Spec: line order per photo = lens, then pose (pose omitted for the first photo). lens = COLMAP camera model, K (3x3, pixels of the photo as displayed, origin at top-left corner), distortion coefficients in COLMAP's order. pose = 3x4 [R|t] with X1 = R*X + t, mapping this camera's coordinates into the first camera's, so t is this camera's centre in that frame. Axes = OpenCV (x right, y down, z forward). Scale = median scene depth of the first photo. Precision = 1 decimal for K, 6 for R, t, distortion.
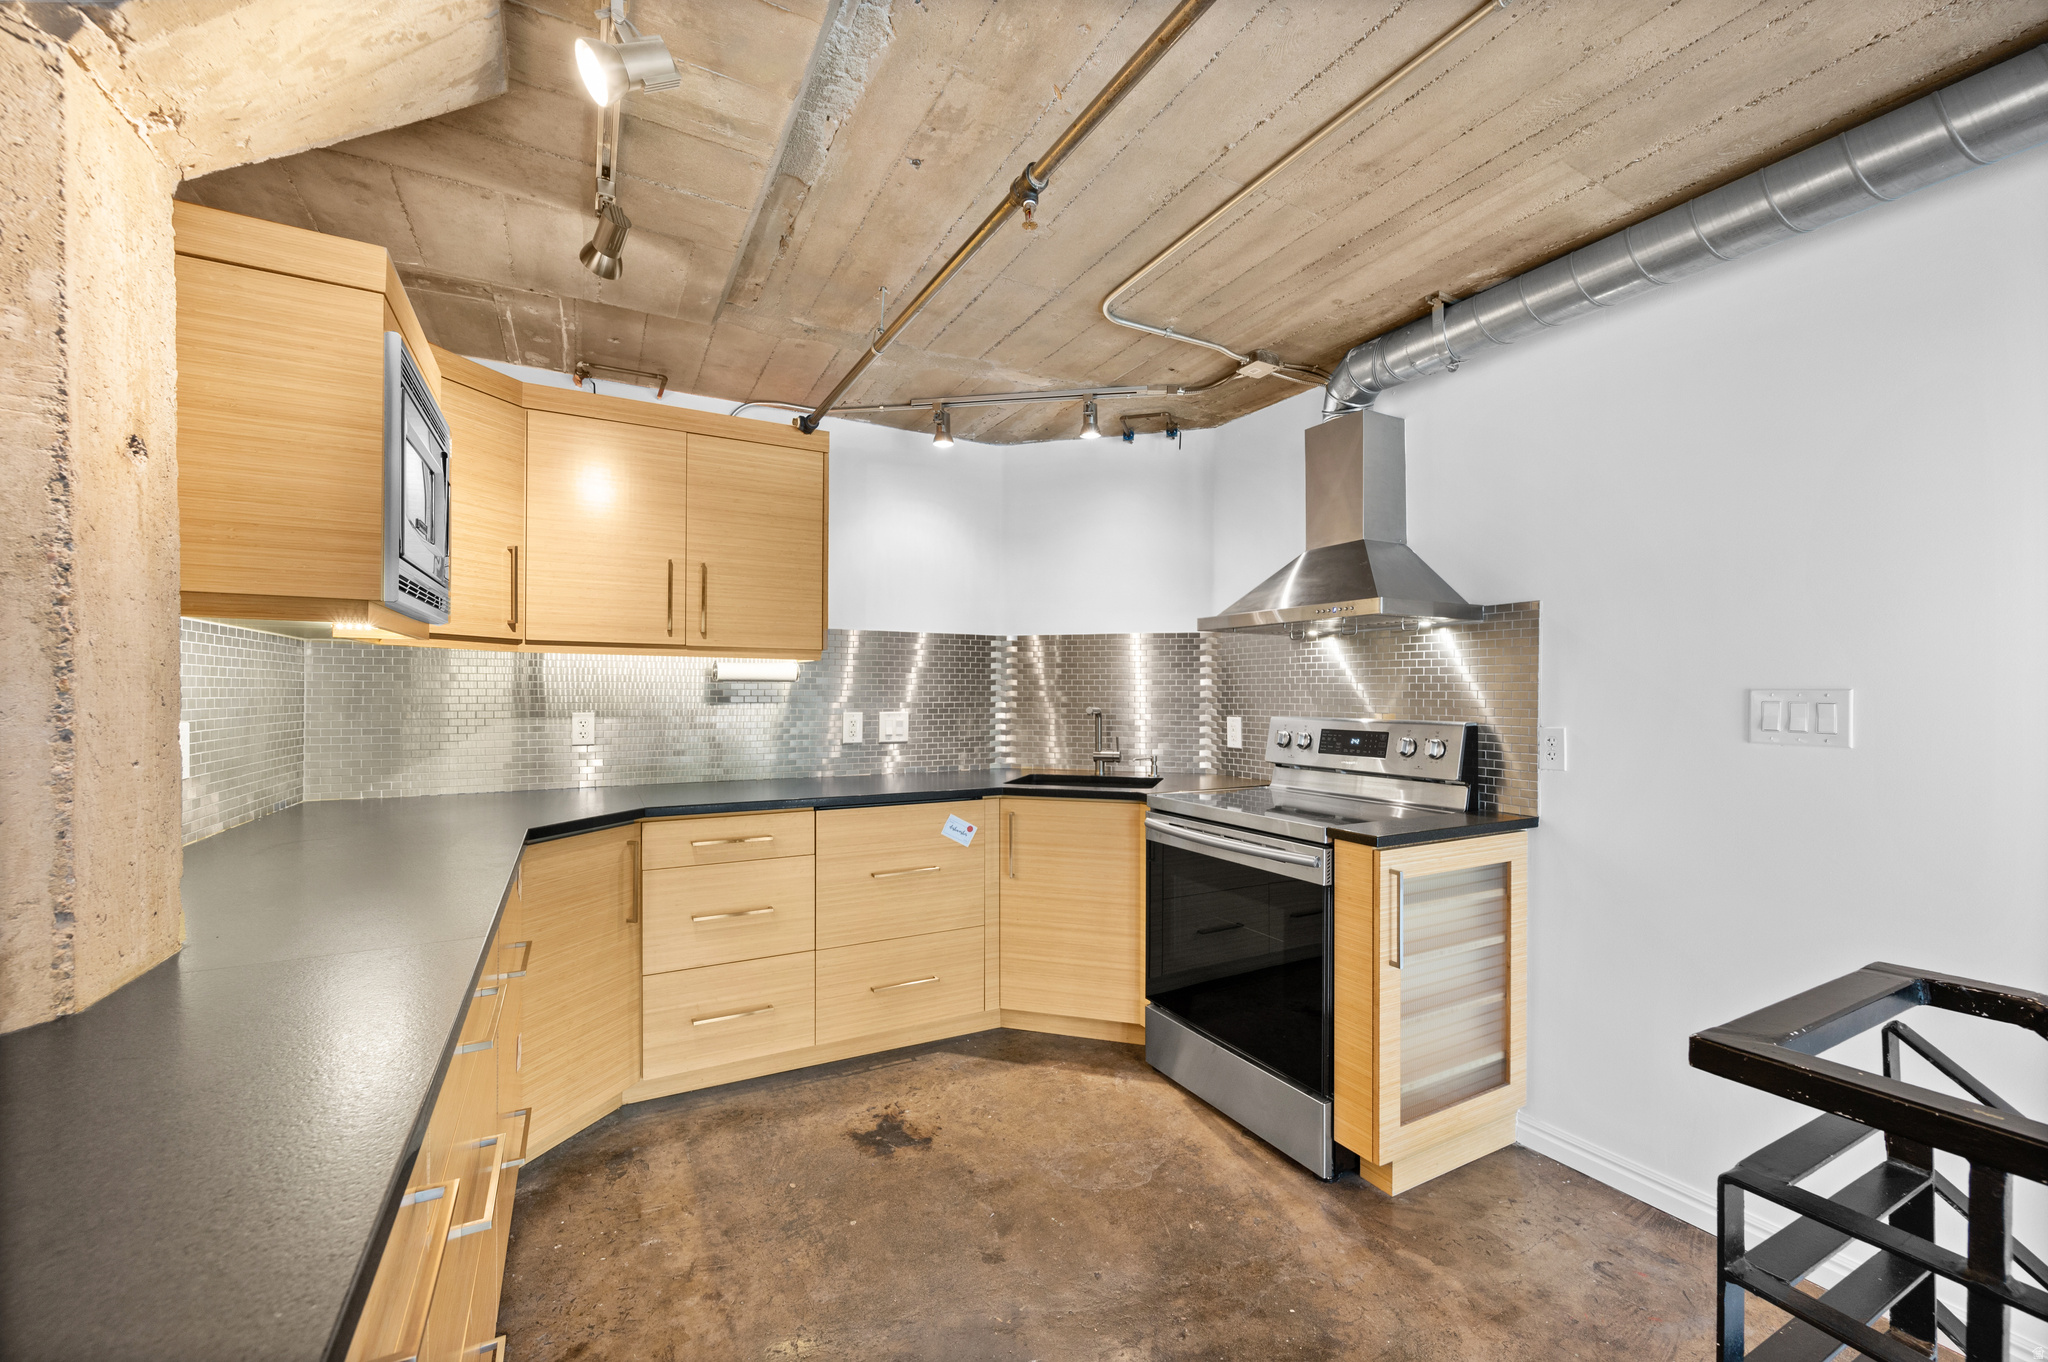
lens RADIAL K [[811.3, 0, 1029.6], [0, 811.3, 692.0], [0, 0, 1]] dist [0.000473, -0.000616]
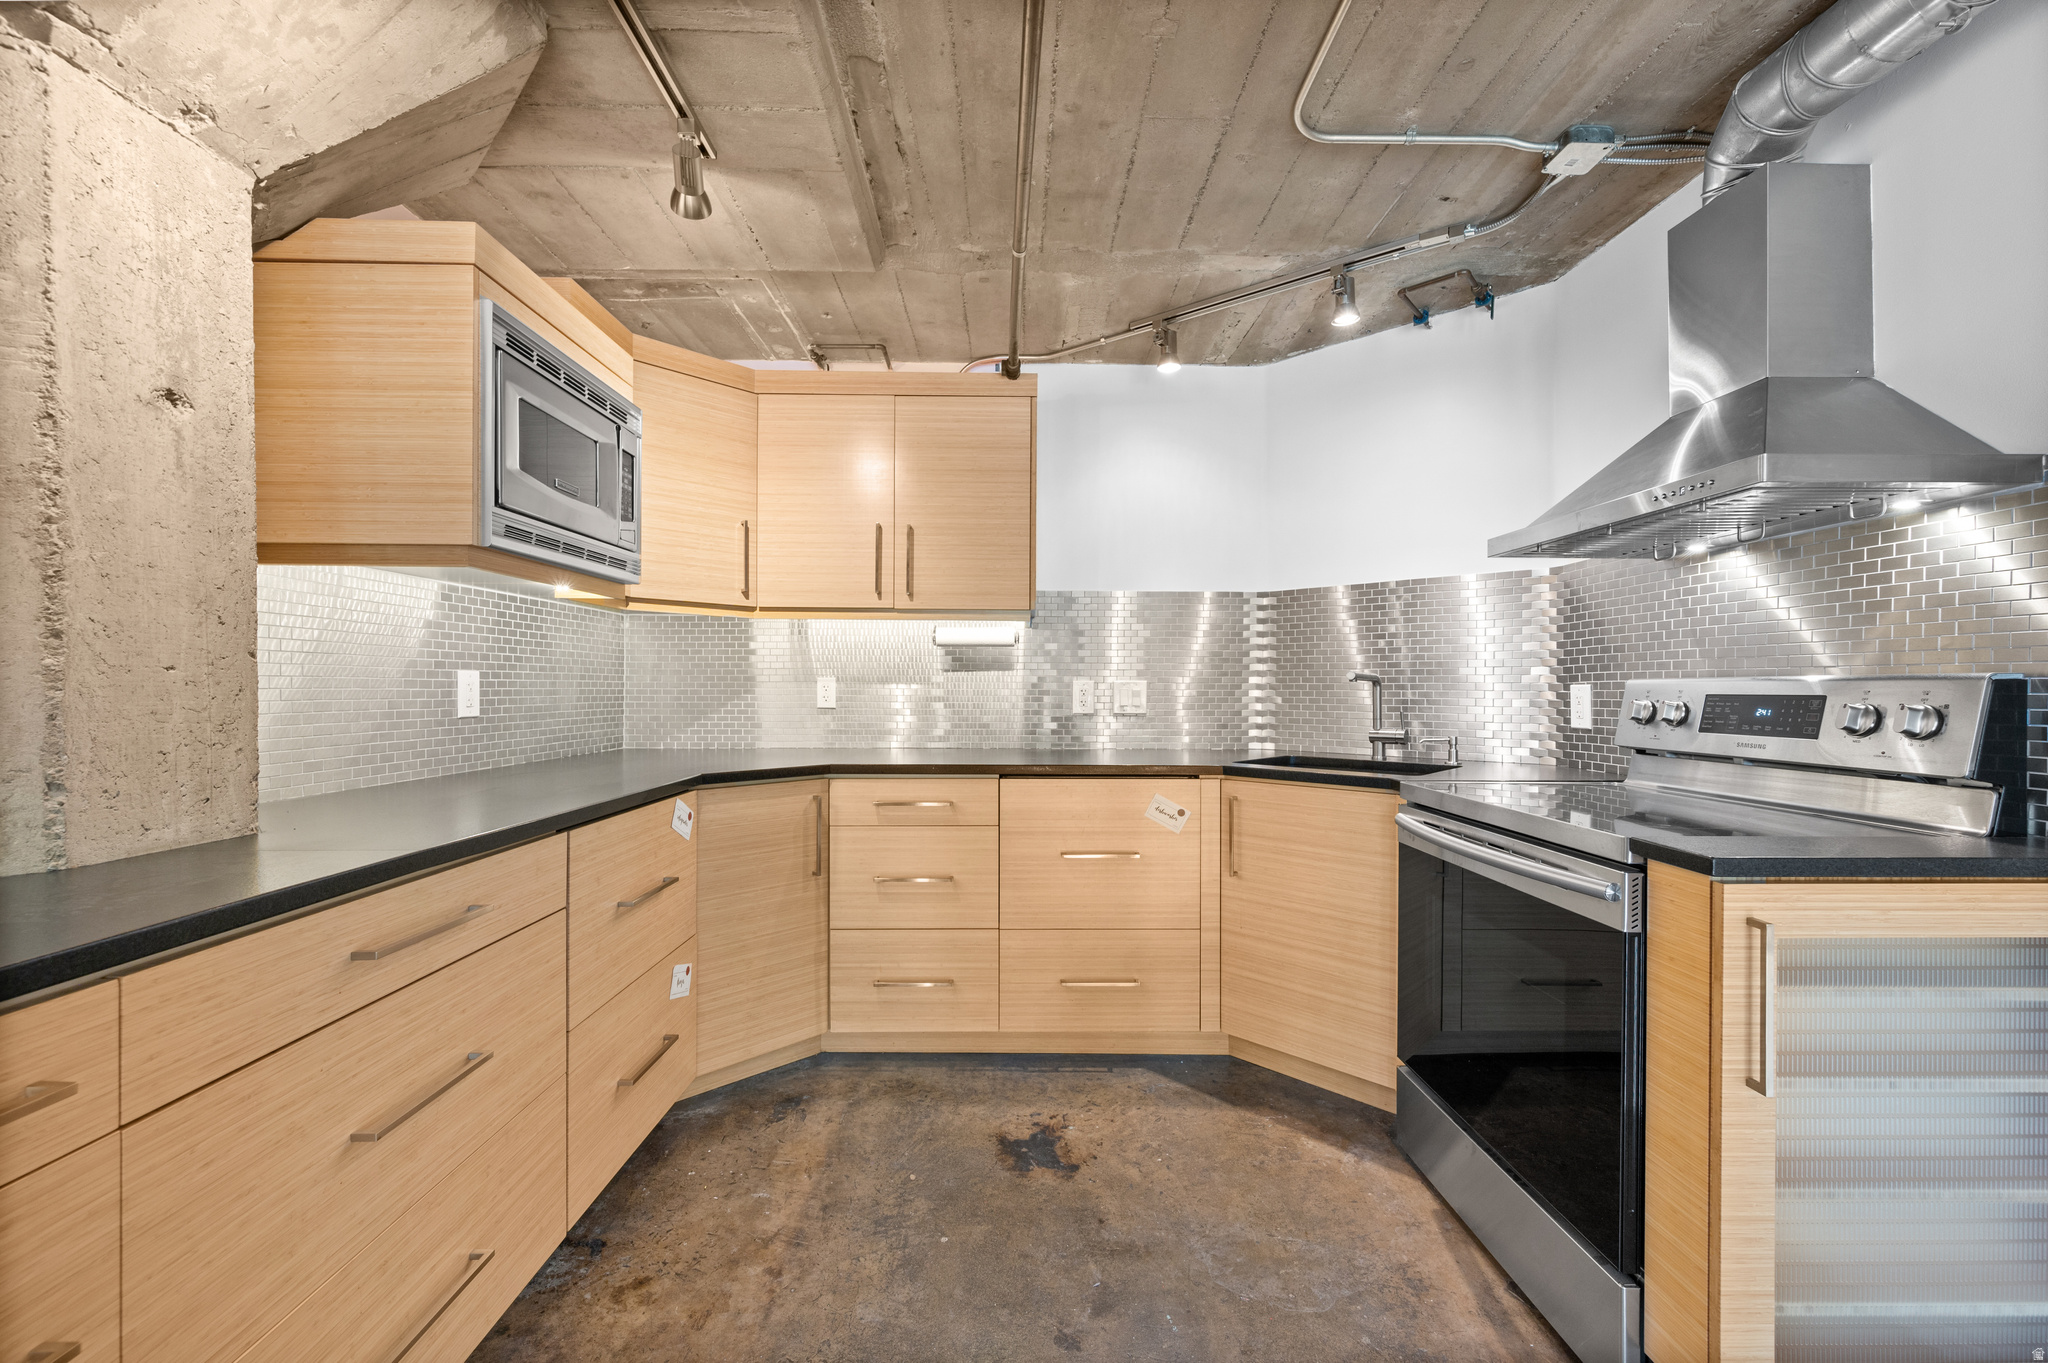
lens RADIAL K [[811.3, 0, 1029.2], [0, 811.3, 690.6], [0, 0, 1]] dist [-0.000308, 0.000014]
pose [[0.884645, 0.001248, -0.466263, 0.213373], [0.000332, 0.999994, 0.003307, 0.045839], [0.466265, -0.003080, 0.884640, 0.211668]]
